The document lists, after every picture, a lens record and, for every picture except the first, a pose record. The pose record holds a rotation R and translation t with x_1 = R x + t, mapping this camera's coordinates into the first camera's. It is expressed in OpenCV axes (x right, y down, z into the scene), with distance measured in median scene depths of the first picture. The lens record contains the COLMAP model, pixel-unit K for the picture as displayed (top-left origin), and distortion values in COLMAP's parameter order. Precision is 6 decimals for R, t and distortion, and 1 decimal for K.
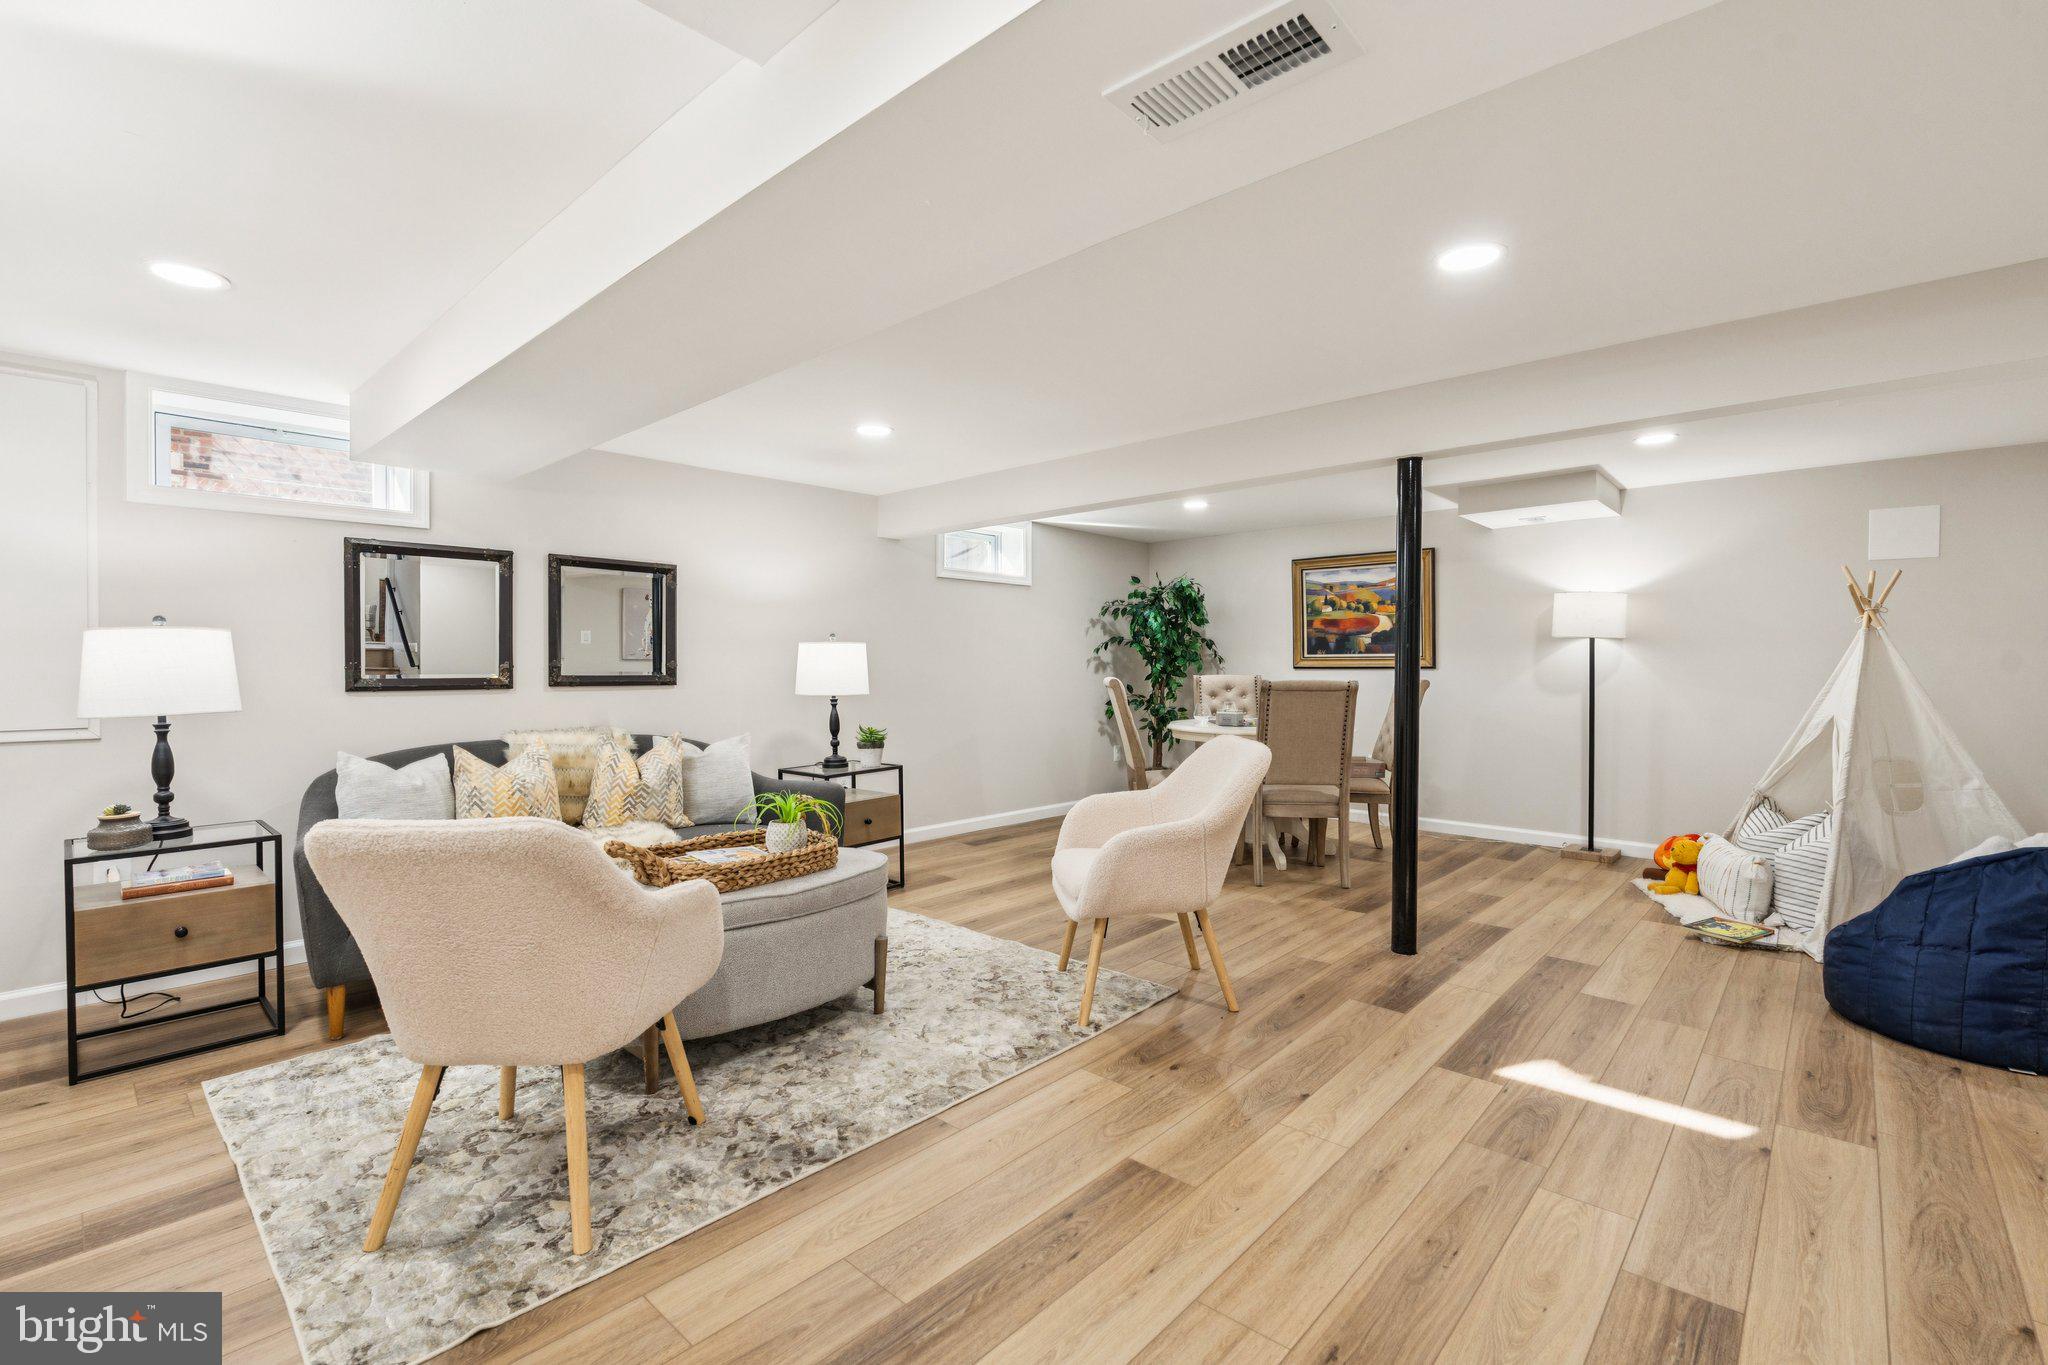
lens RADIAL K [[929.8, 0, 1050.6], [0, 929.8, 682.5], [0, 0, 1]] dist [-0.006850, 0.000620]
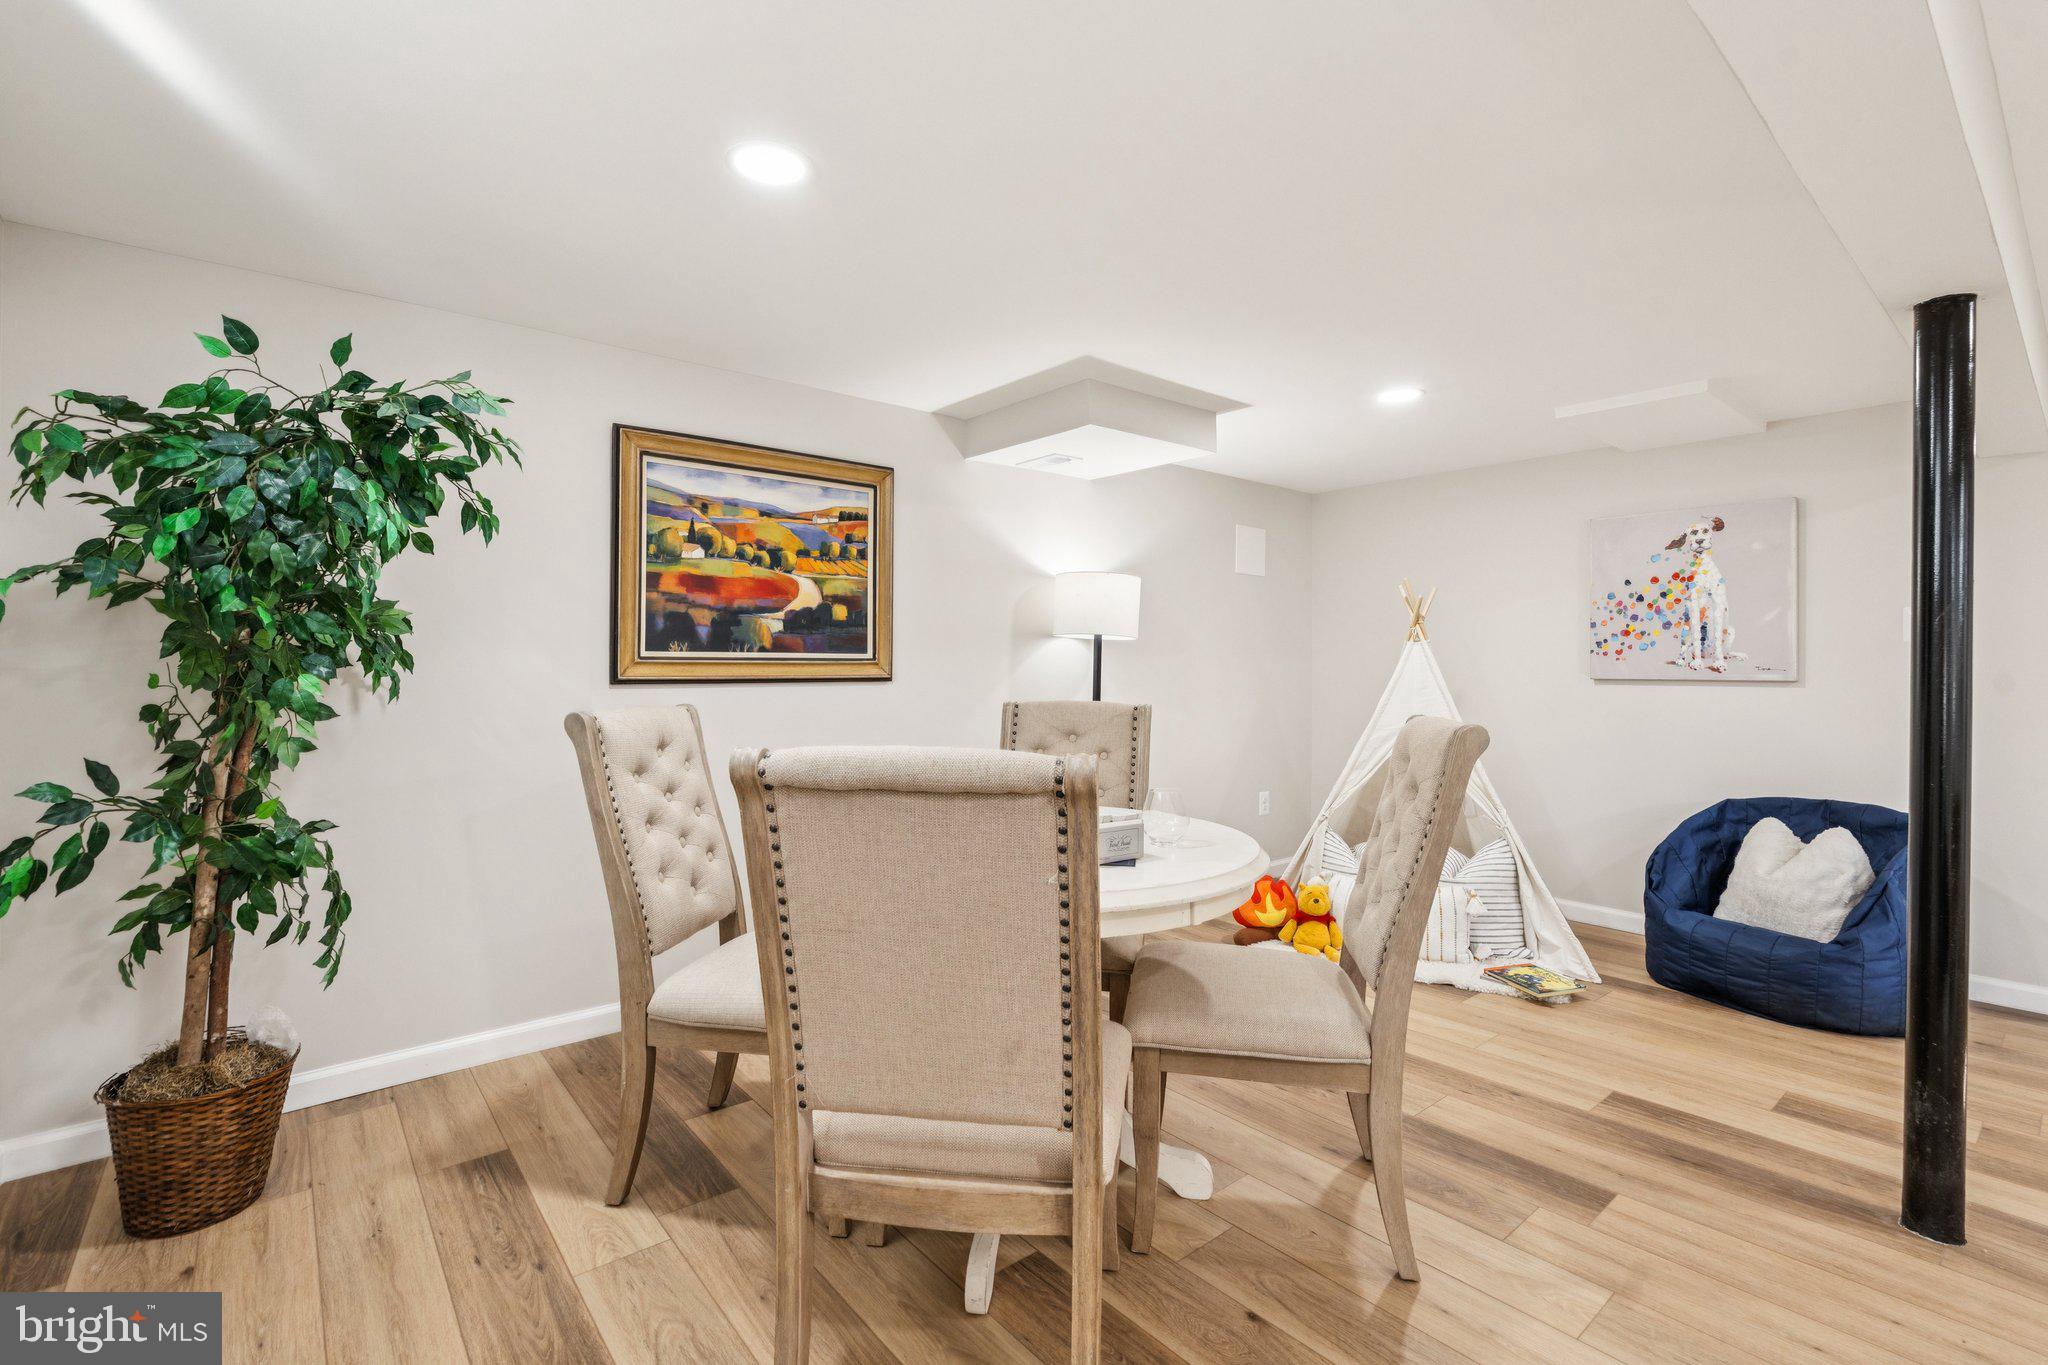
lens RADIAL K [[929.8, 0, 1034.0], [0, 929.8, 664.9], [0, 0, 1]] dist [-0.006850, 0.000620]
pose [[0.147396, 0.003015, 0.989073, -0.196640], [0.015210, 0.999870, -0.005314, -0.030201], [-0.988961, 0.015827, 0.147331, 1.214250]]
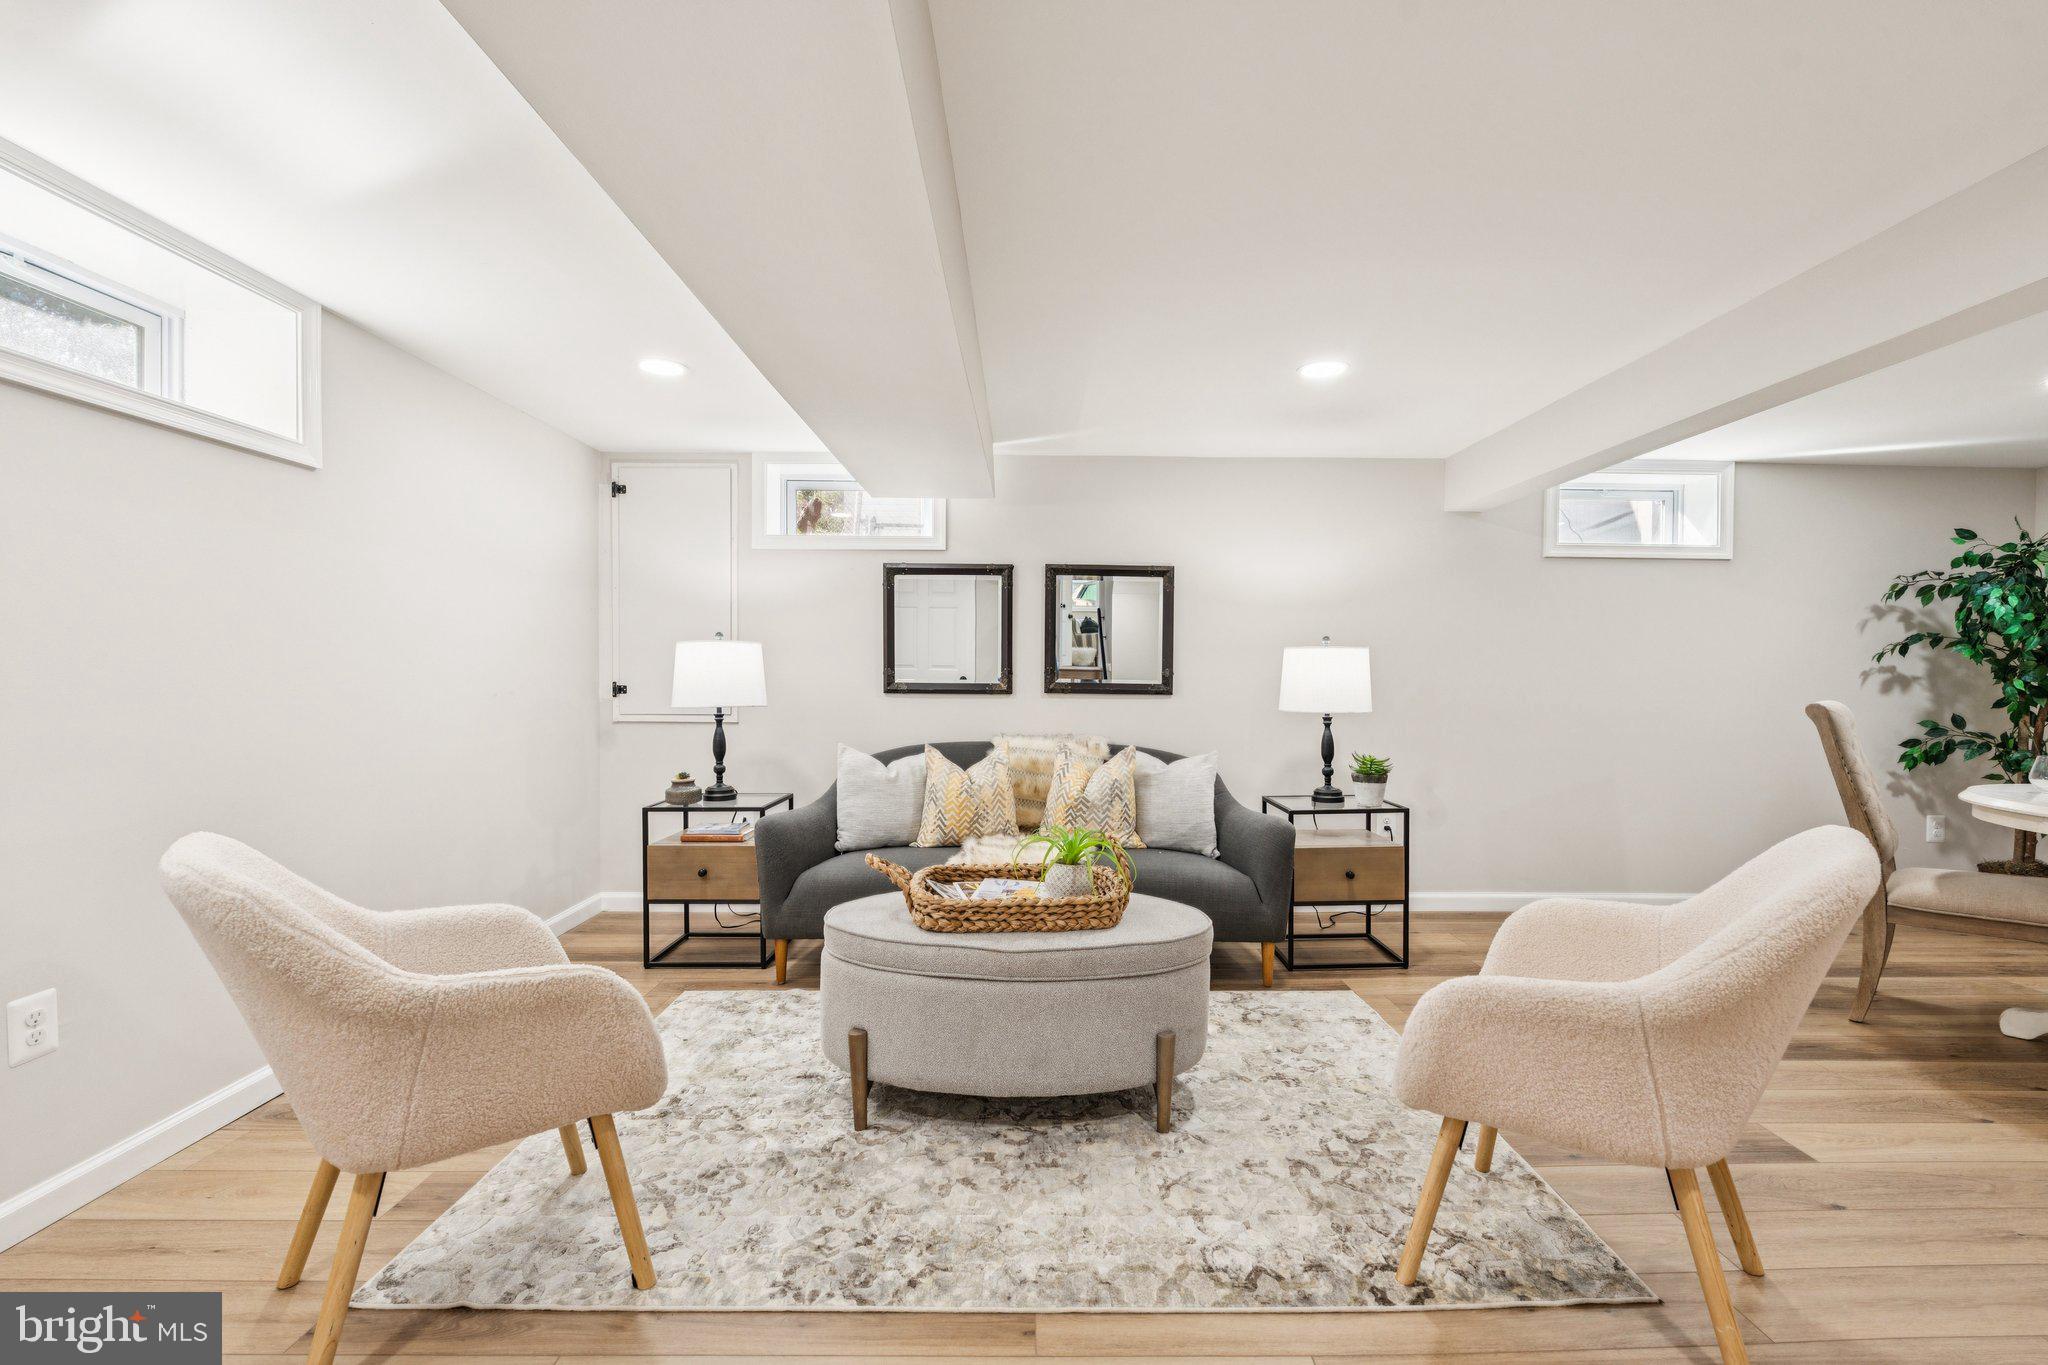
lens RADIAL K [[929.8, 0, 1026.8], [0, 929.8, 693.4], [0, 0, 1]] dist [-0.006850, 0.000620]
pose [[0.664401, 0.025373, -0.746946, 0.219185], [-0.023625, 0.999637, 0.012942, -0.008034], [0.747003, 0.009048, 0.664759, 0.295811]]
